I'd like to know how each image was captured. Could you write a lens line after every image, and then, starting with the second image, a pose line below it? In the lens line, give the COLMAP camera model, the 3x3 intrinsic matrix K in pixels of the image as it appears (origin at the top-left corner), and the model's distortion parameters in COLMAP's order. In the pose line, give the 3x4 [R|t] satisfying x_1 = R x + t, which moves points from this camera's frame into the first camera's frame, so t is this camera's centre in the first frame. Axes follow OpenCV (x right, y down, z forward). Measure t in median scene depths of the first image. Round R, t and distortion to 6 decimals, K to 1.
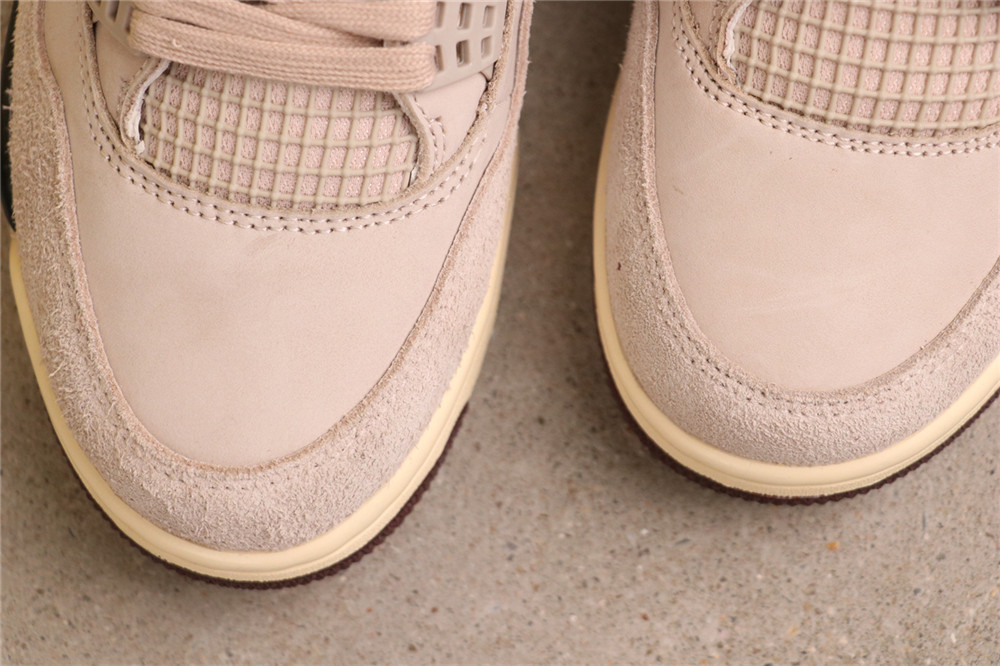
lens RADIAL K [[2441.9, 0, 499.5], [0, 2441.9, 332.9], [0, 0, 1]] dist [0.018969, 0.000000]
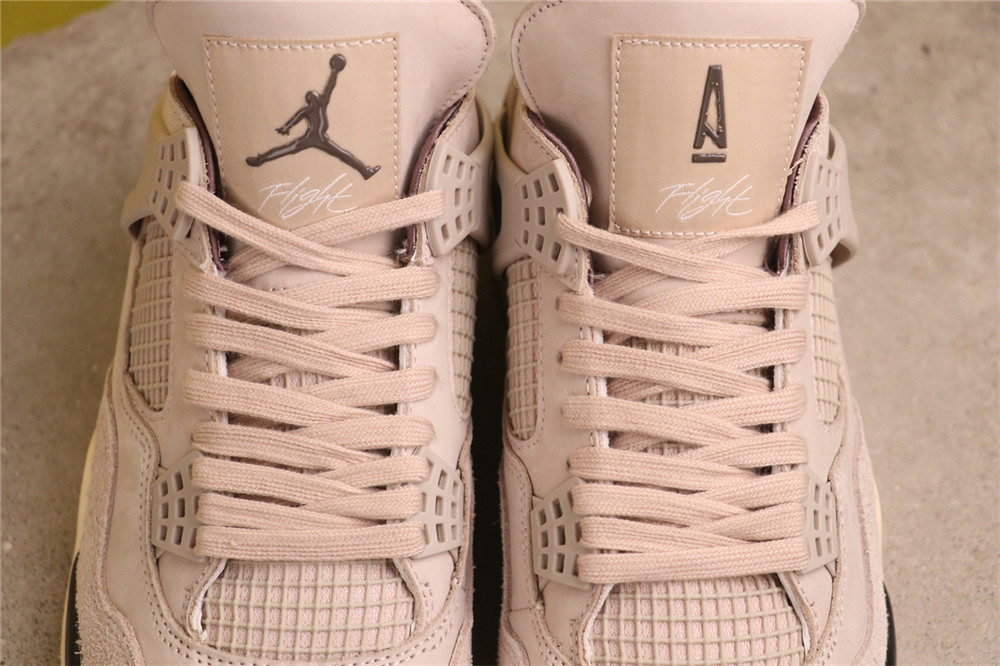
lens RADIAL K [[2441.9, 0, 500.2], [0, 2441.9, 332.7], [0, 0, 1]] dist [0.018969, 0.000000]
pose [[0.981238, -0.074293, 0.177909, -0.217780], [0.148416, 0.880065, -0.451064, 0.411817], [-0.123061, 0.469005, 0.874580, -0.266607]]
